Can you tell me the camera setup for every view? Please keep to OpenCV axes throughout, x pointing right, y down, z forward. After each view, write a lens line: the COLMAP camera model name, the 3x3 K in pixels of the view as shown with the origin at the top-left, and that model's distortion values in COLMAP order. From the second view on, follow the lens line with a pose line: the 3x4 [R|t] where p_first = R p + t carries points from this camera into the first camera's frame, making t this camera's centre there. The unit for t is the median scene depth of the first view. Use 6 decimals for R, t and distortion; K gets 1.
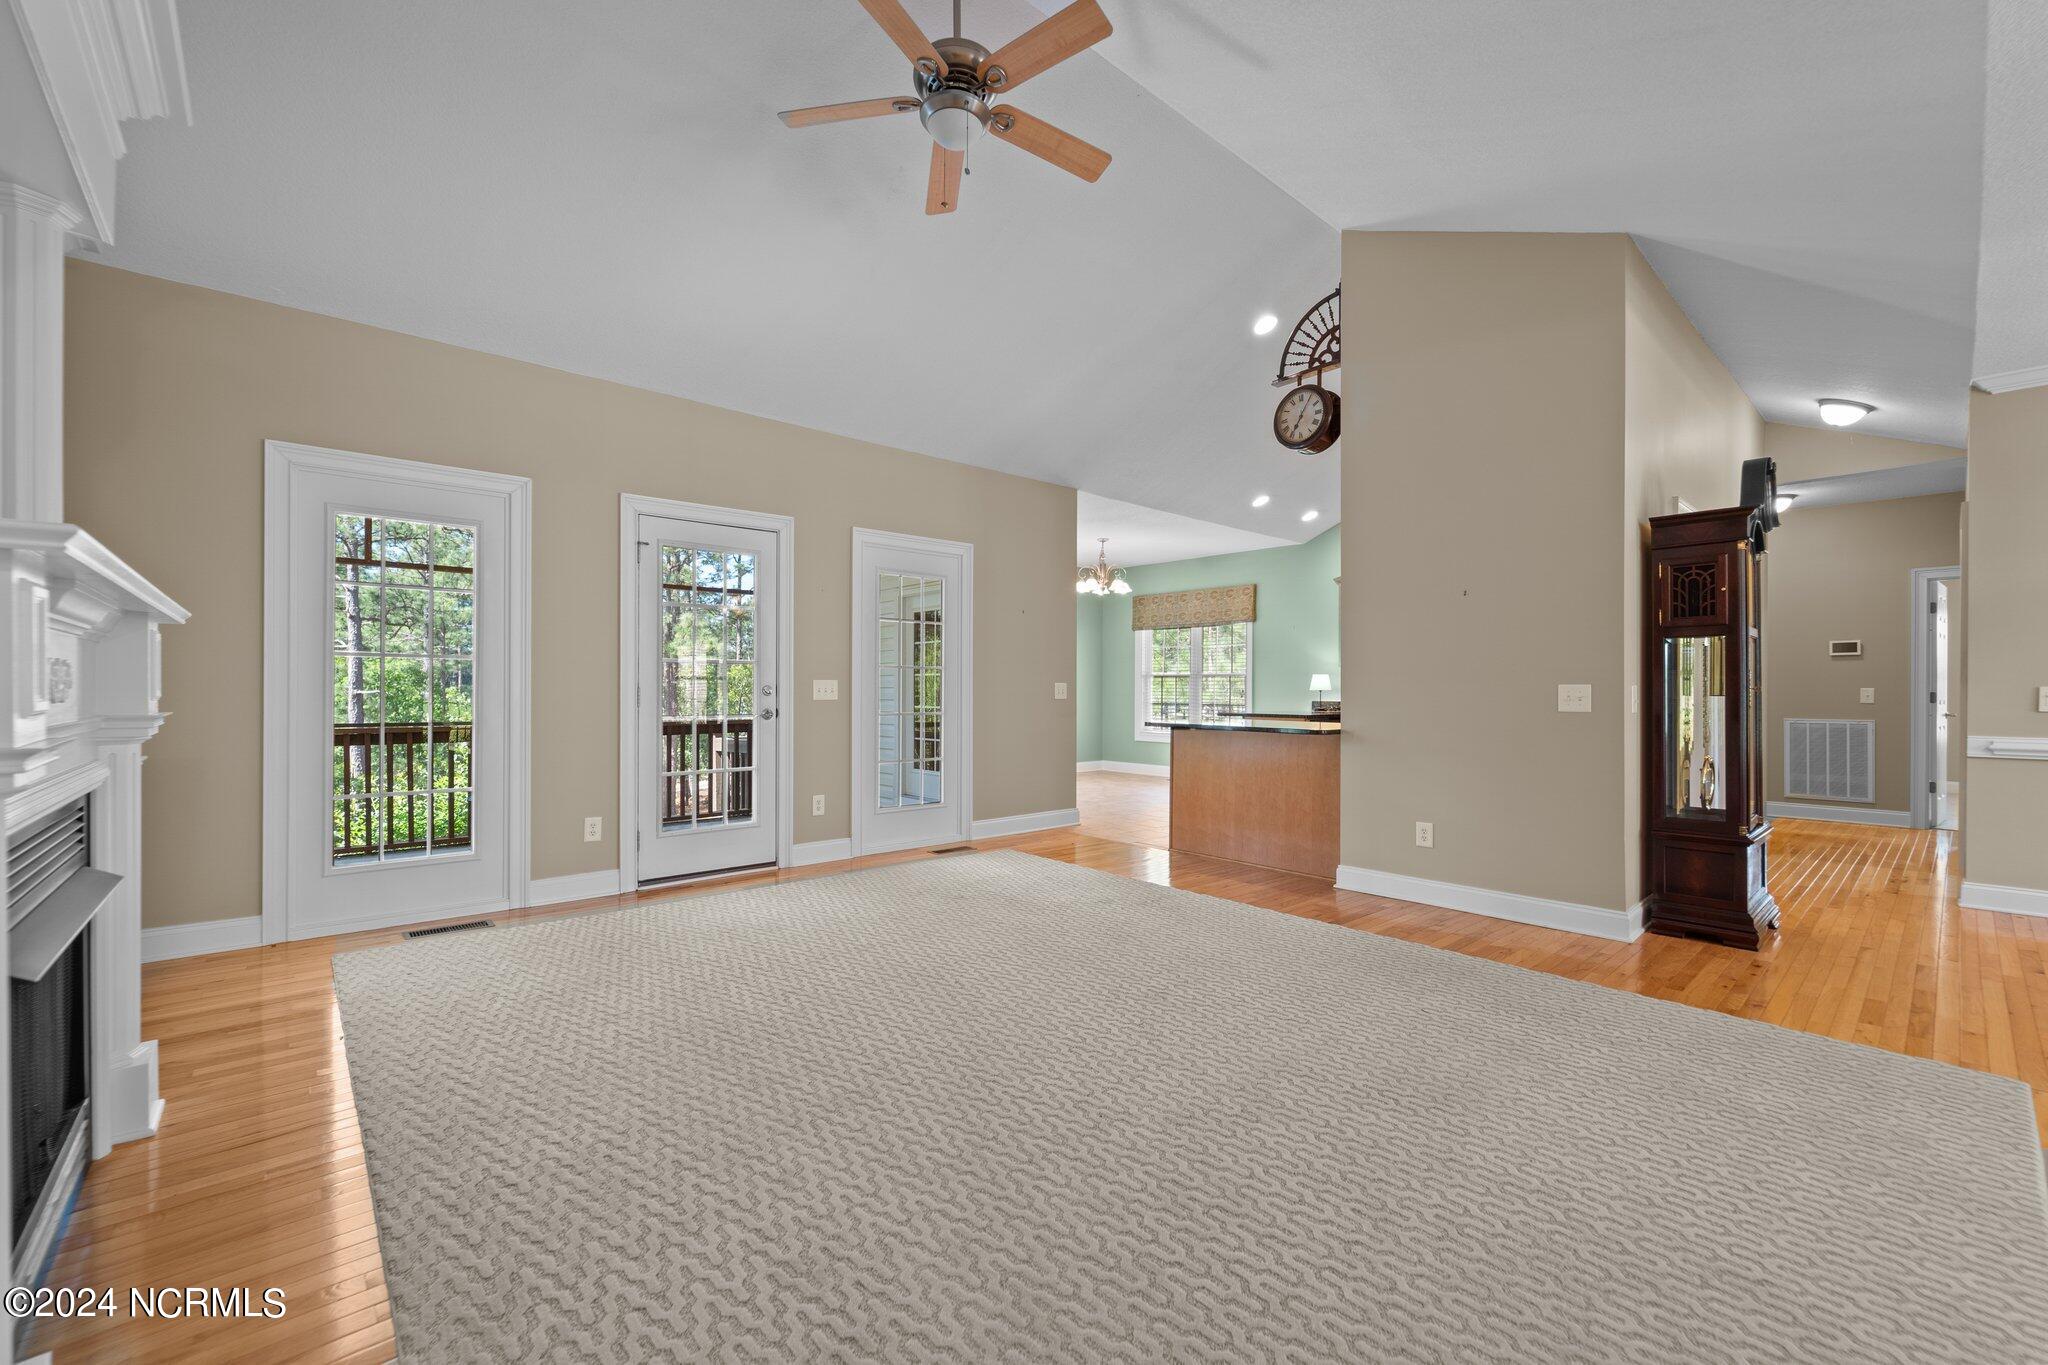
lens RADIAL K [[834.6, 0, 1016.8], [0, 834.6, 690.9], [0, 0, 1]] dist [0.002417, -0.002135]
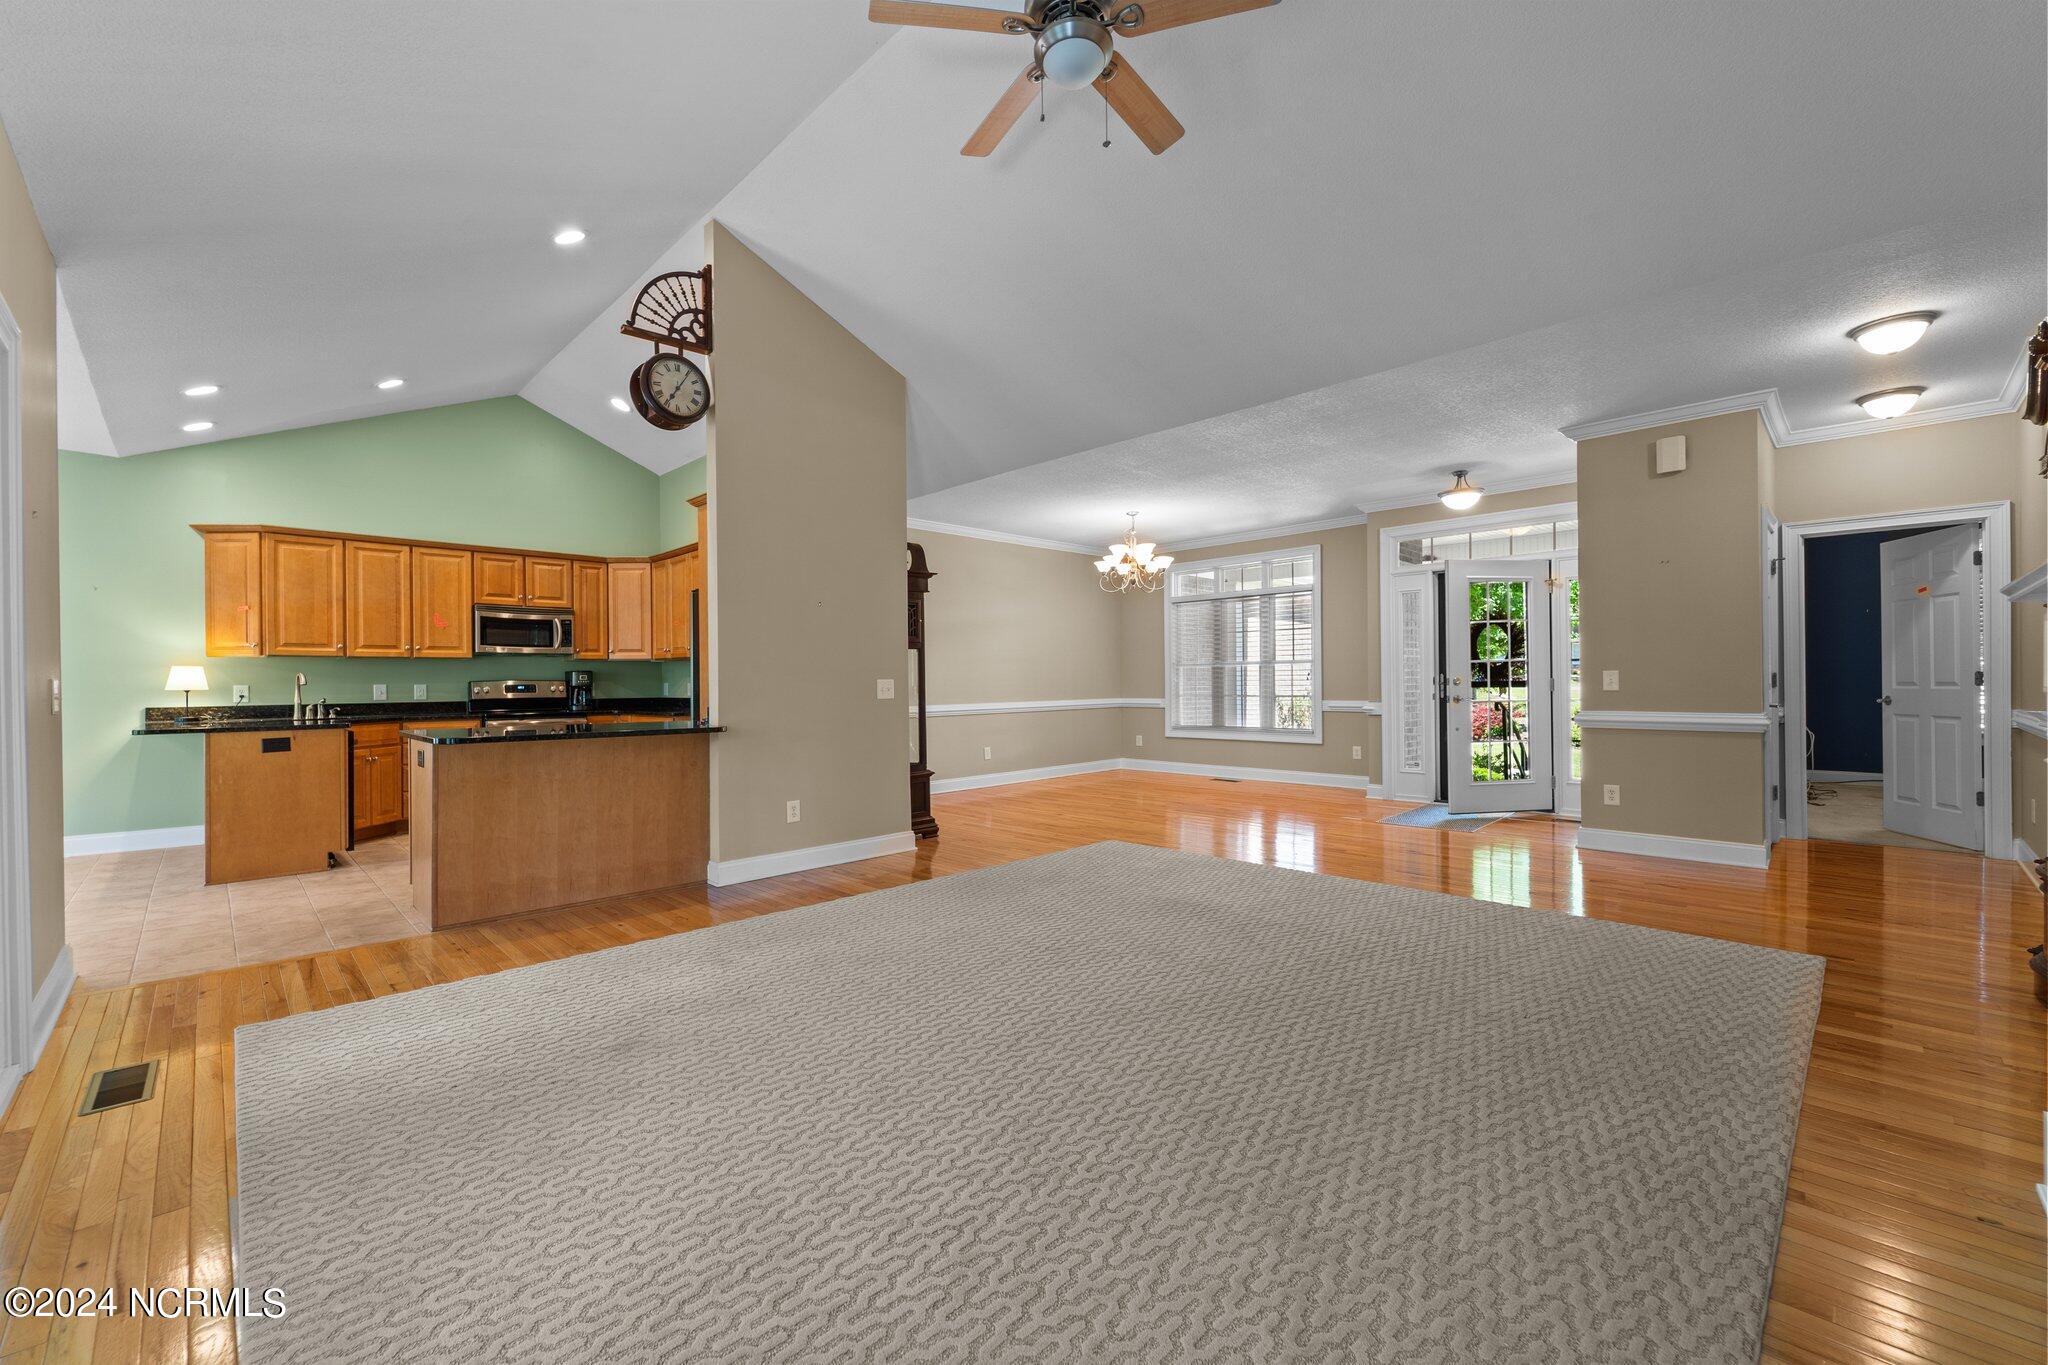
lens RADIAL K [[834.6, 0, 1020.0], [0, 834.6, 682.6], [0, 0, 1]] dist [0.002417, -0.002135]
pose [[-0.047452, -0.003115, 0.998869, -0.595790], [0.006972, 0.999970, 0.003450, -0.004773], [-0.998849, 0.007127, -0.047428, 0.669208]]
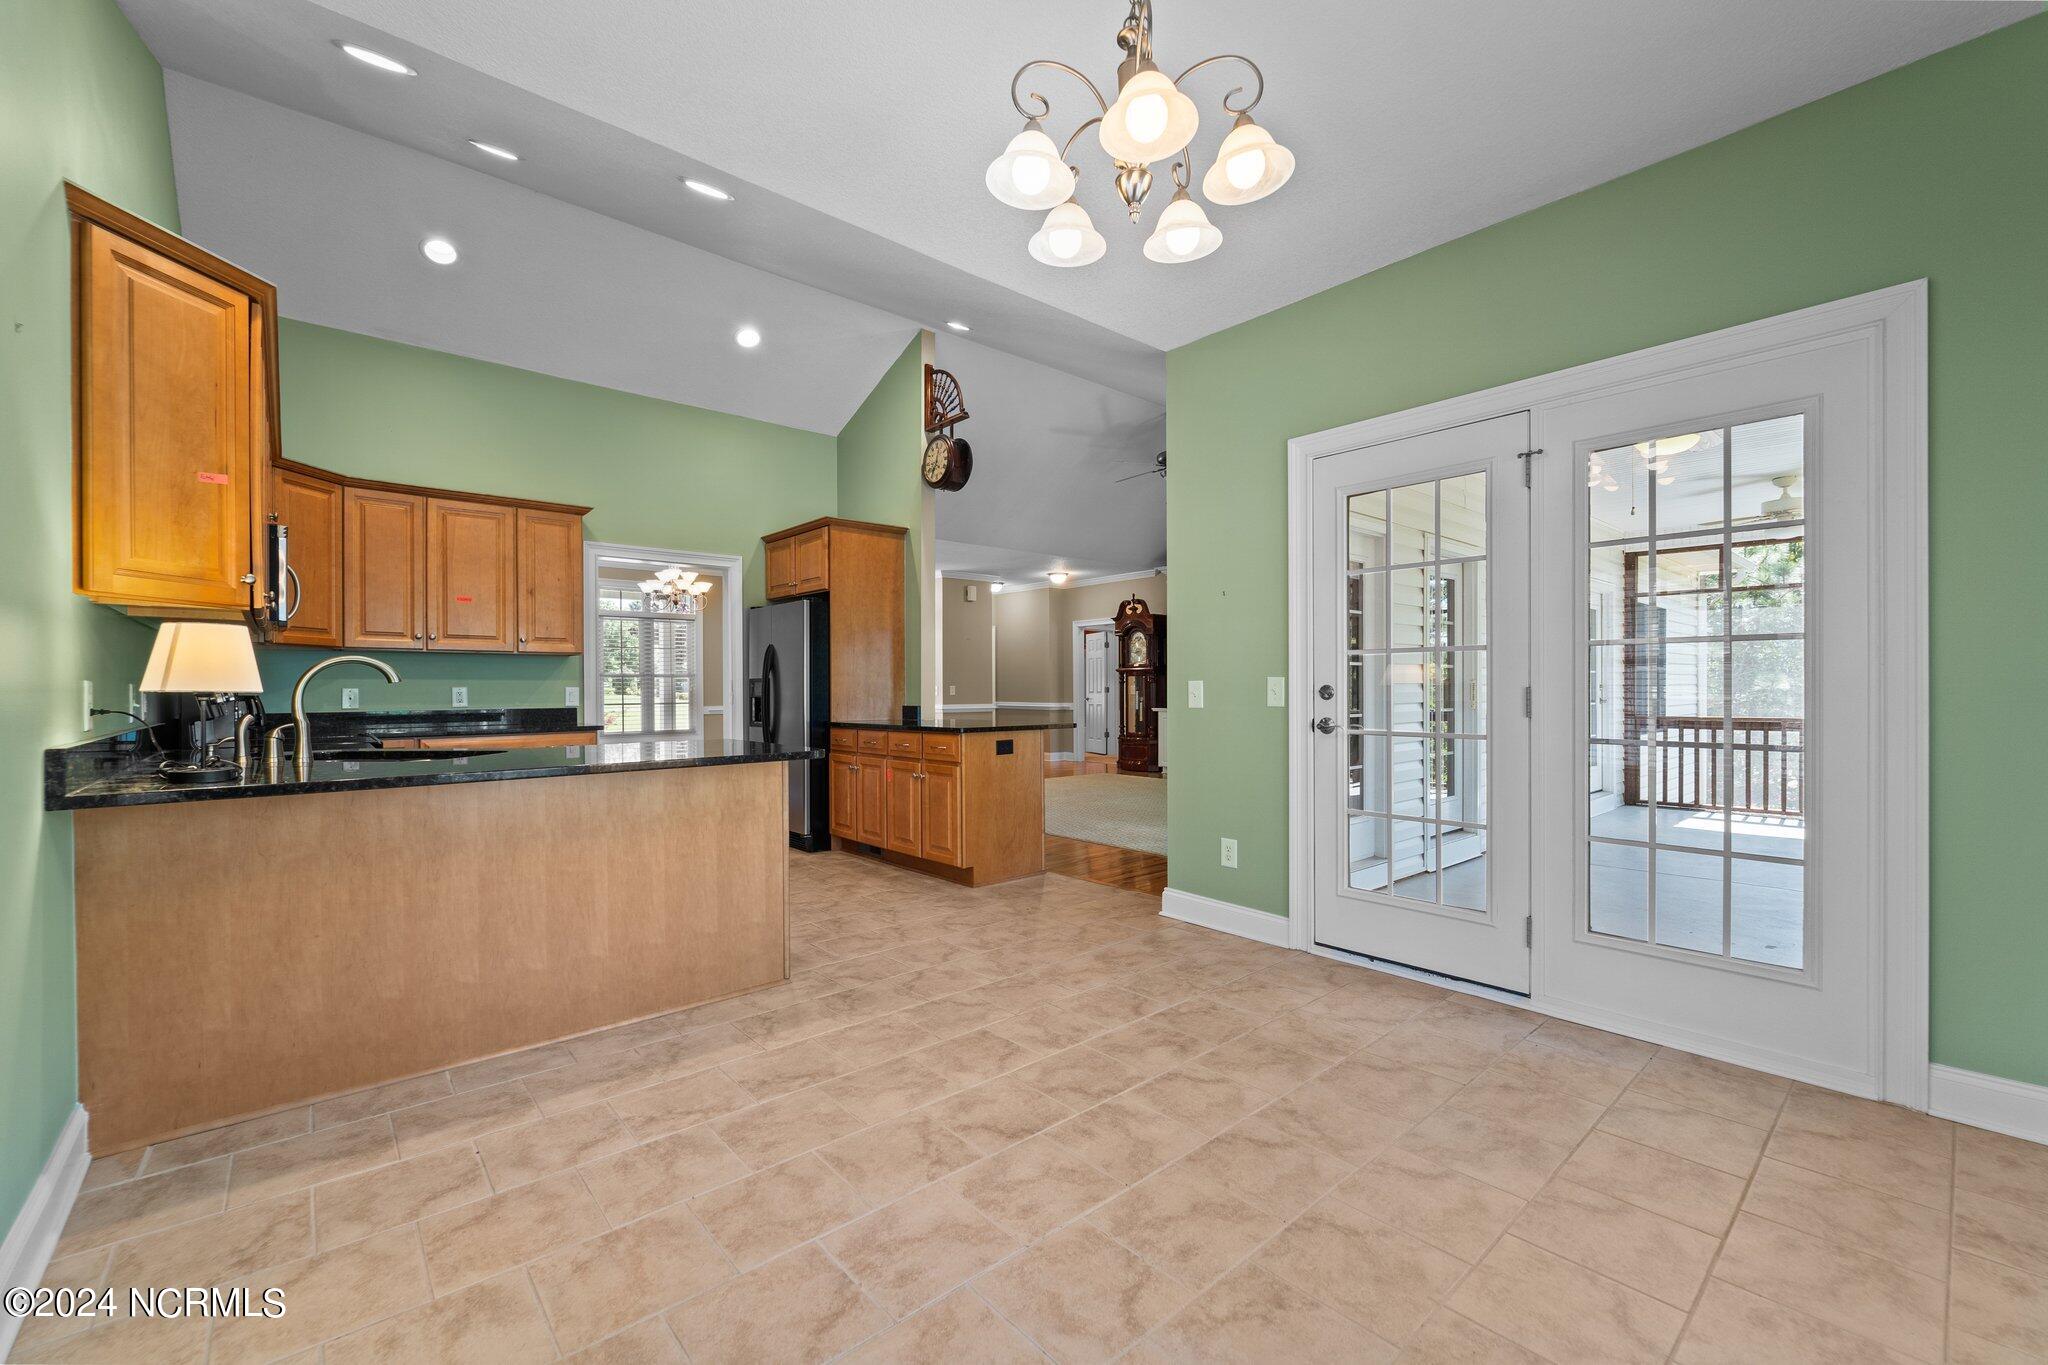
lens RADIAL K [[834.6, 0, 1025.3], [0, 834.6, 691.5], [0, 0, 1]] dist [0.002417, -0.002135]
pose [[-0.999986, 0.002214, 0.004838, 0.241712], [0.002219, 0.999997, 0.001196, 0.001912], [-0.004835, 0.001207, -0.999988, 2.227178]]
